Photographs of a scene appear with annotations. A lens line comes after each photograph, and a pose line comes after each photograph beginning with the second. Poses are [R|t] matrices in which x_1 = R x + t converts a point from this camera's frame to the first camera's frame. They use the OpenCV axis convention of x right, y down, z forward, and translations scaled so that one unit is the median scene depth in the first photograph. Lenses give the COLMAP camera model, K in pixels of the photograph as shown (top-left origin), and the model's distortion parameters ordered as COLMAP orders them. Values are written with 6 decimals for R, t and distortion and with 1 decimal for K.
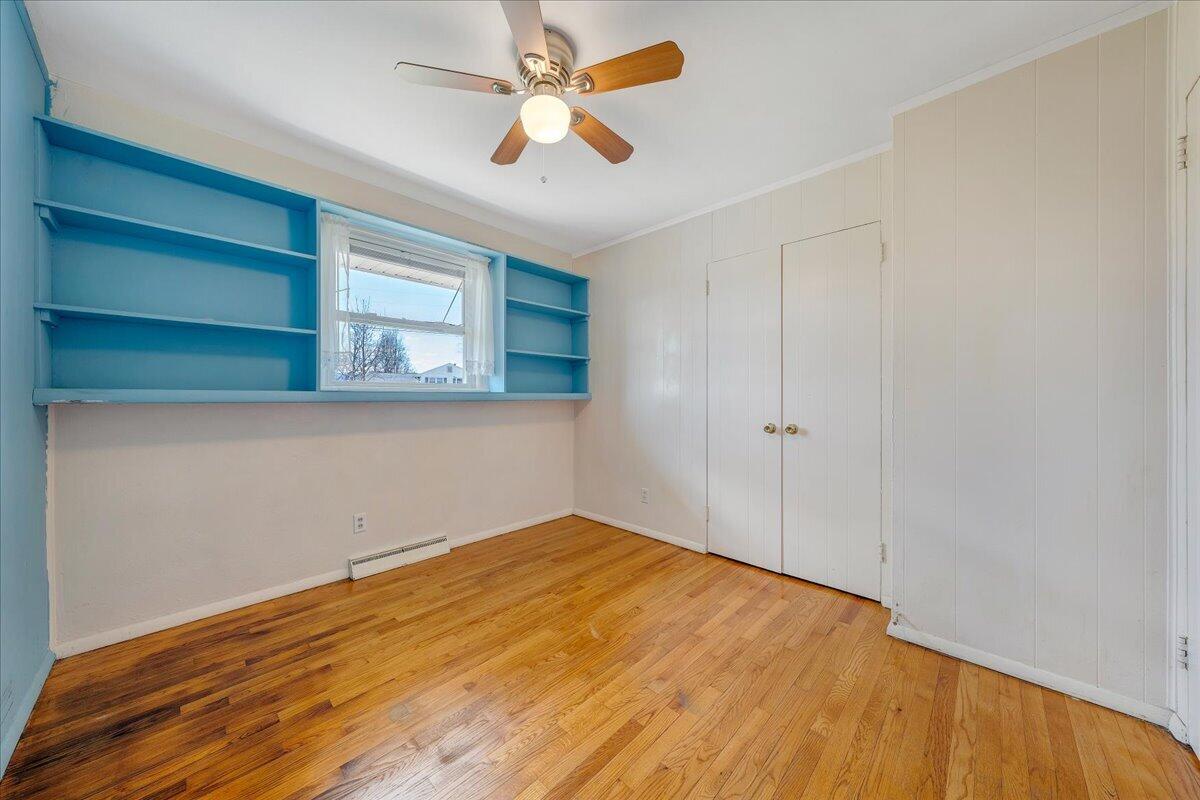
lens RADIAL K [[406.8, 0, 596.6], [0, 406.8, 403.5], [0, 0, 1]] dist [0.000341, 0.000060]
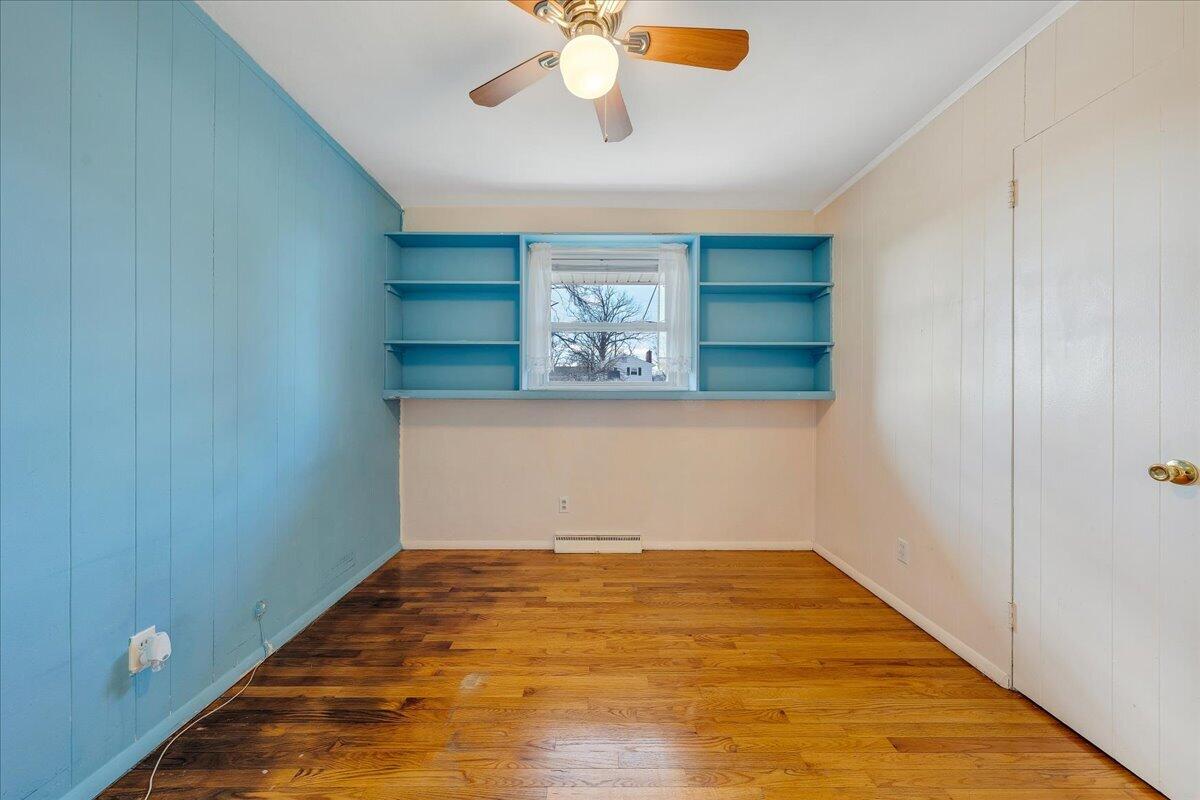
lens RADIAL K [[408.8, 0, 602.6], [0, 408.8, 399.0], [0, 0, 1]] dist [-0.000250, -0.000035]
pose [[0.697789, 0.011104, -0.716217, 0.328634], [-0.015498, 0.999880, 0.000402, -0.007721], [0.716136, 0.010819, 0.697877, 0.279939]]
